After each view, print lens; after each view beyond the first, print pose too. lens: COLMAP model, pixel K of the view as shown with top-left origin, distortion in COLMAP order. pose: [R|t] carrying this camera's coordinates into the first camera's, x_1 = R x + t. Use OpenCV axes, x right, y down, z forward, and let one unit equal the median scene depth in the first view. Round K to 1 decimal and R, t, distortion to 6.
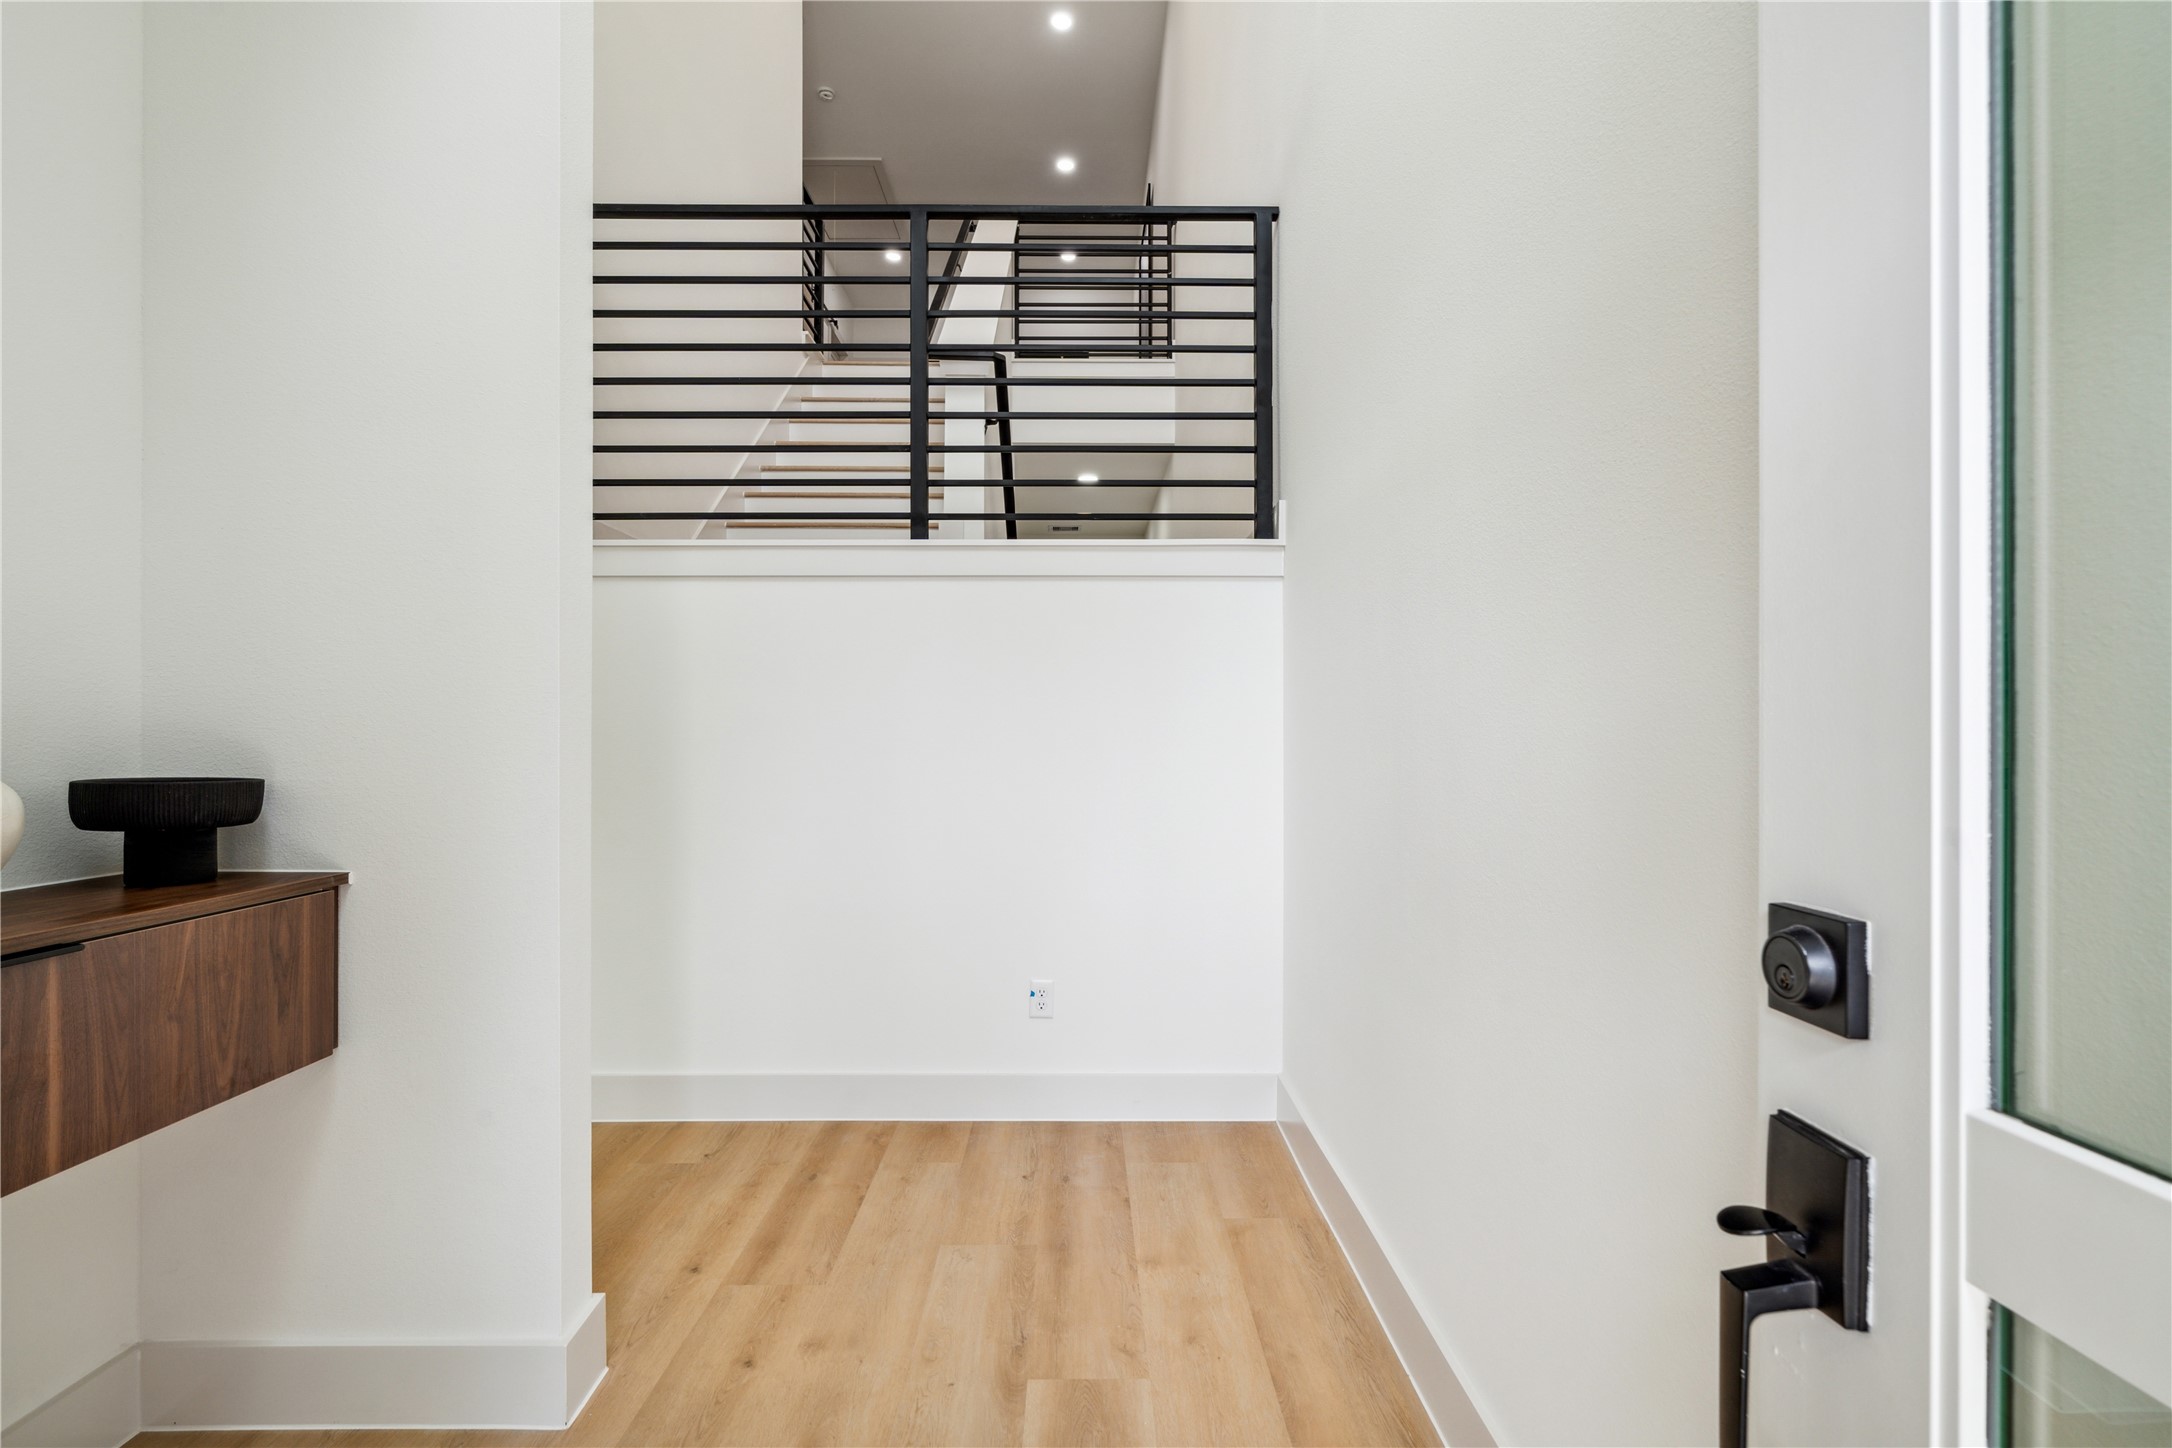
lens RADIAL K [[996.8, 0, 1083.7], [0, 996.8, 722.8], [0, 0, 1]] dist [-0.003882, -0.001722]
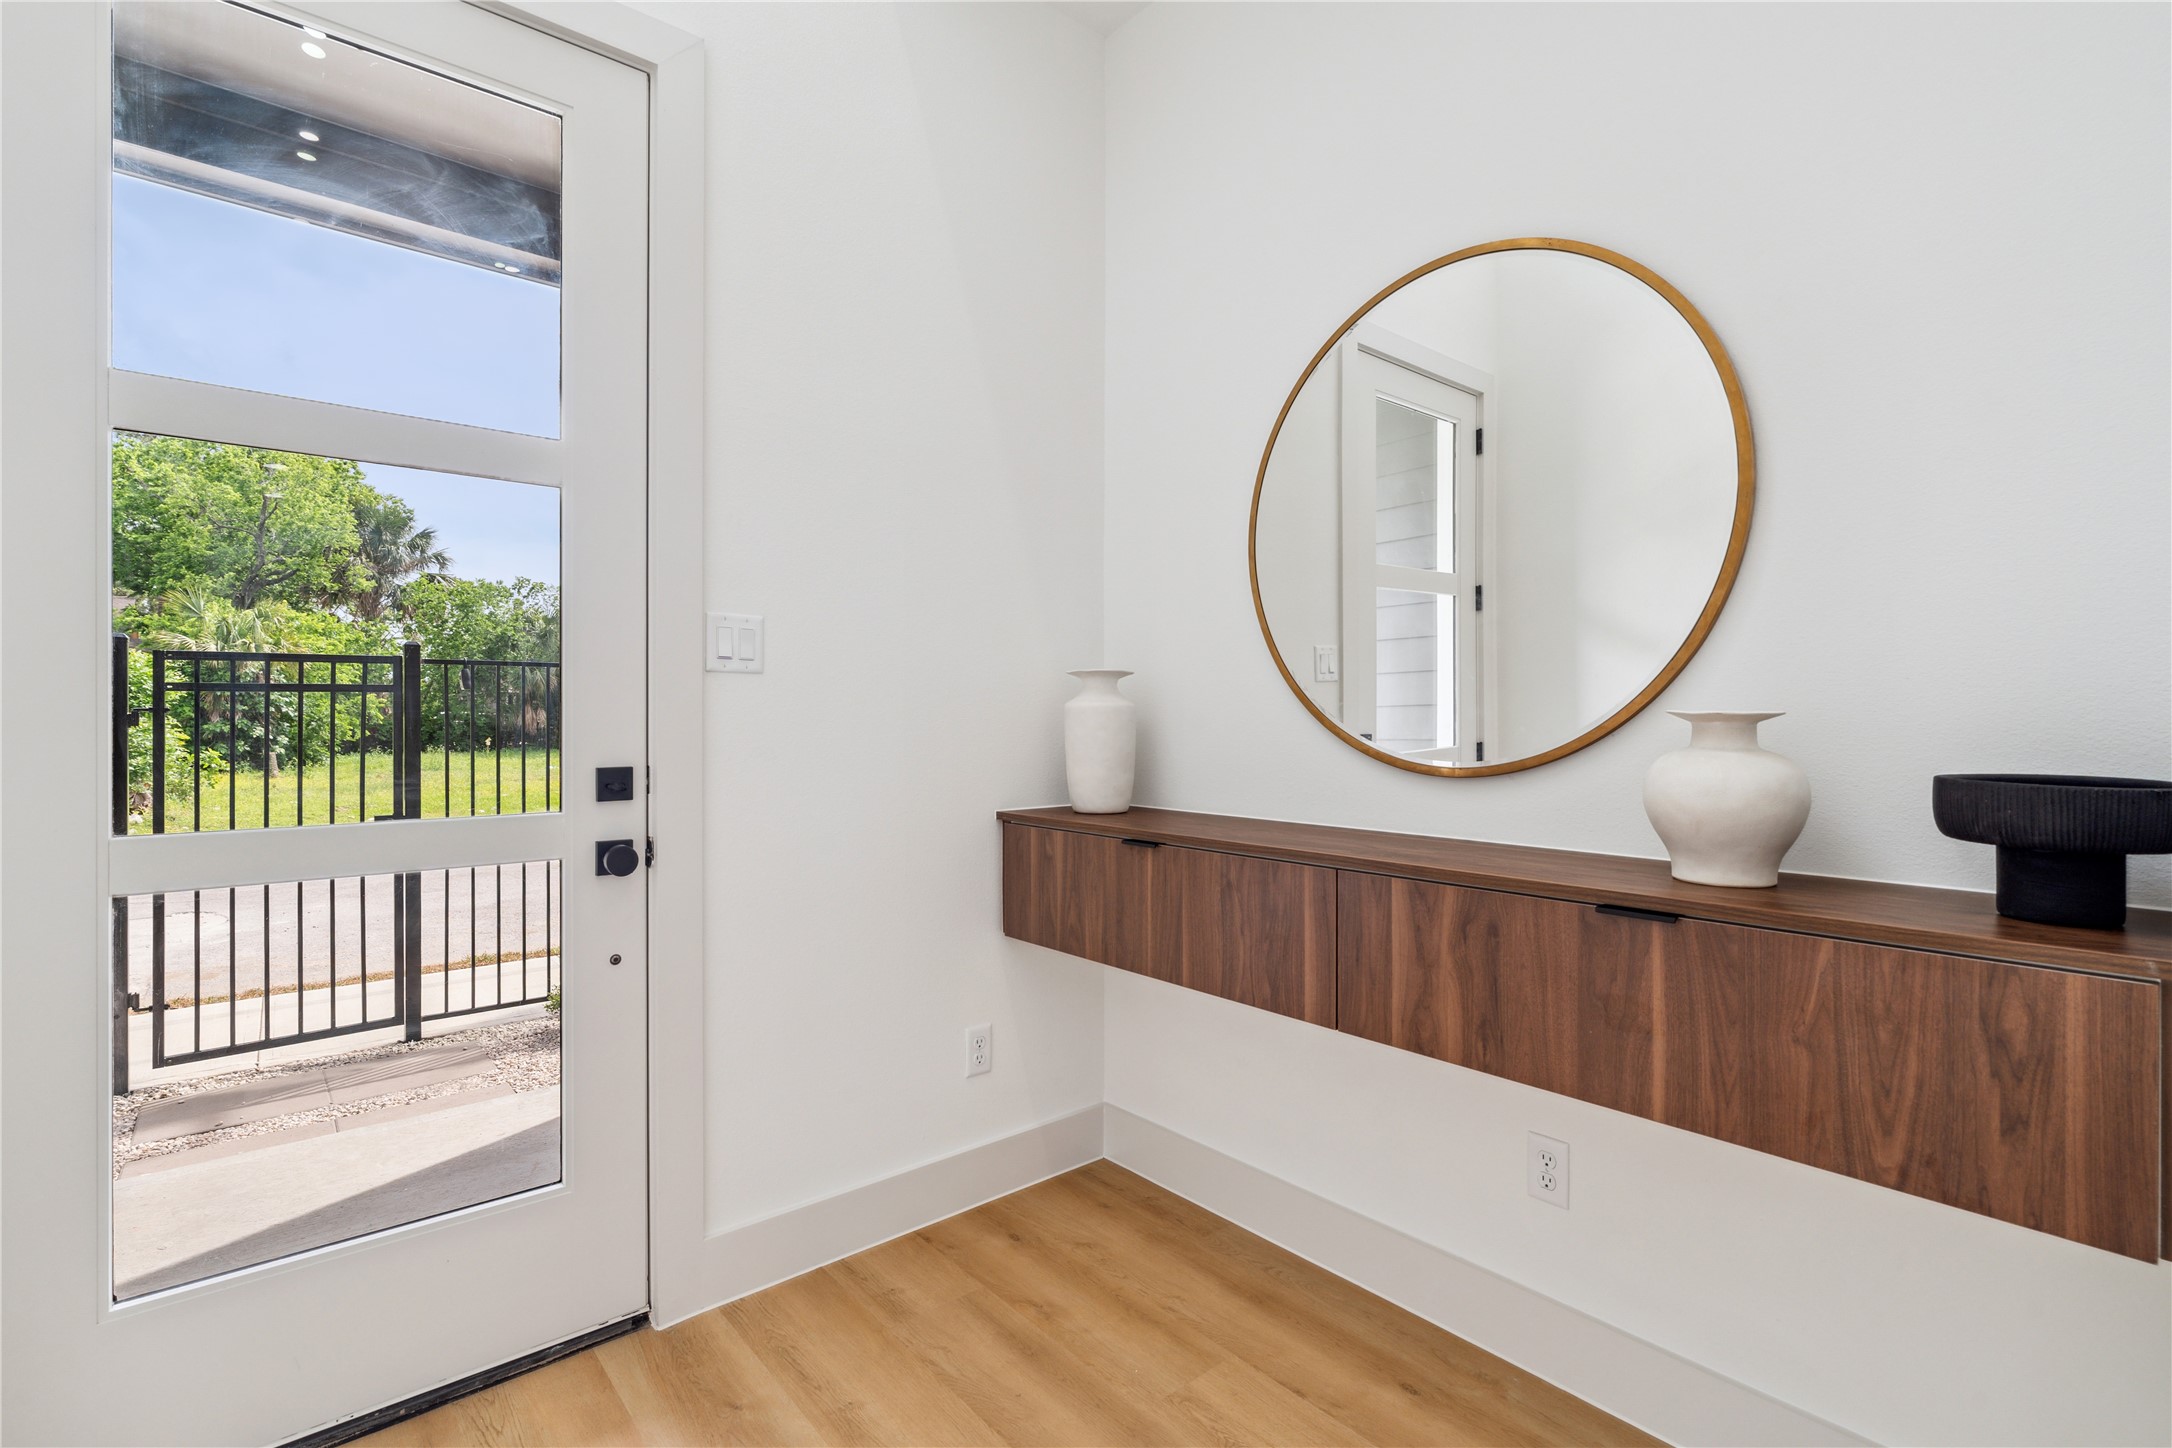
lens RADIAL K [[996.8, 0, 1086.6], [0, 996.8, 723.6], [0, 0, 1]] dist [-0.003882, -0.001722]
pose [[-0.768324, -0.015028, -0.639884, 0.134170], [-0.010195, 0.999885, -0.011241, 0.028985], [0.639979, -0.002113, -0.768389, 1.219348]]
